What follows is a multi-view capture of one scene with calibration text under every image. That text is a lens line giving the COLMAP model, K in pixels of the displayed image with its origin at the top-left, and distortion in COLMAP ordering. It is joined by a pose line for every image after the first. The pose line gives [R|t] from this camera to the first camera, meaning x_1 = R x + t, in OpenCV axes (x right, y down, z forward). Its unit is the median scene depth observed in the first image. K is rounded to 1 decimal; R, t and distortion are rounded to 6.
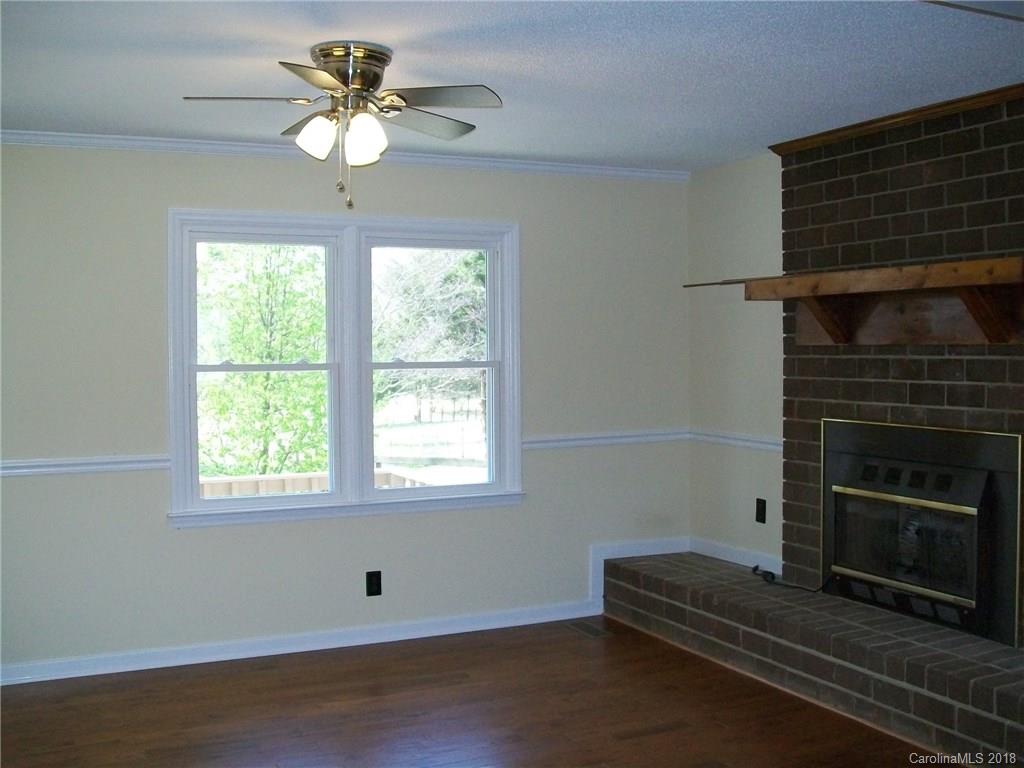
lens RADIAL K [[1102.5, 0, 515.6], [0, 1102.5, 379.3], [0, 0, 1]] dist [-0.130846, 0.000000]
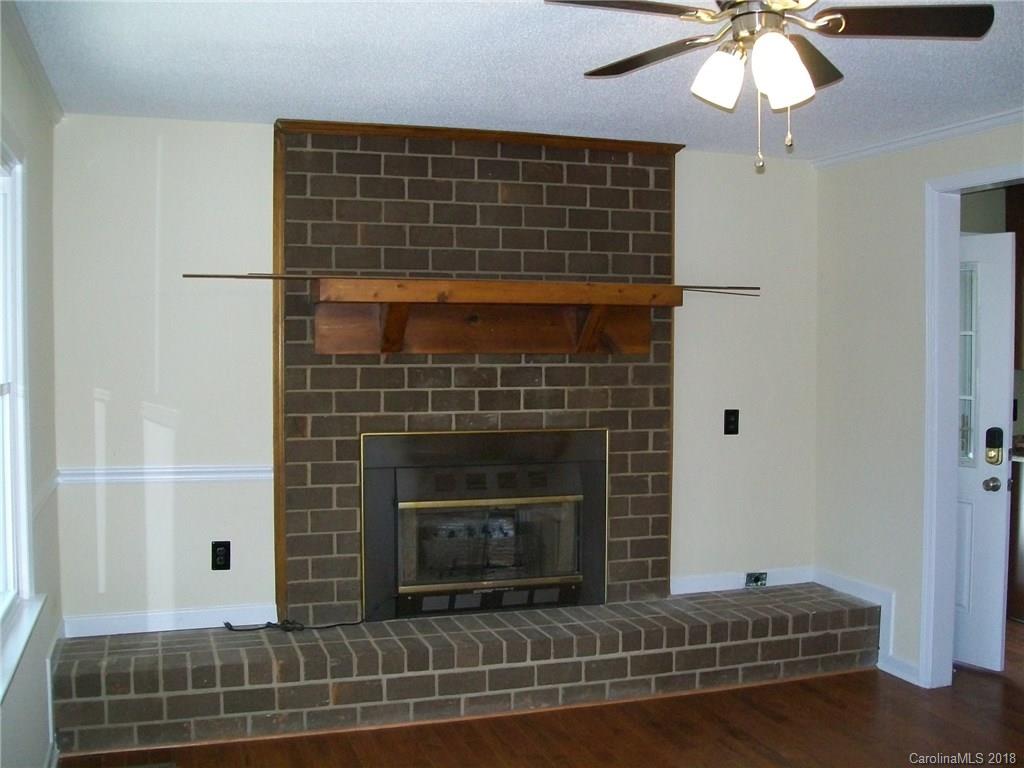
lens RADIAL K [[1102.5, 0, 535.0], [0, 1102.5, 389.7], [0, 0, 1]] dist [-0.130846, 0.000000]
pose [[0.108482, -0.032404, 0.993570, -0.696700], [0.026134, 0.999216, 0.029735, -0.027987], [-0.993755, 0.022741, 0.109244, 0.847692]]
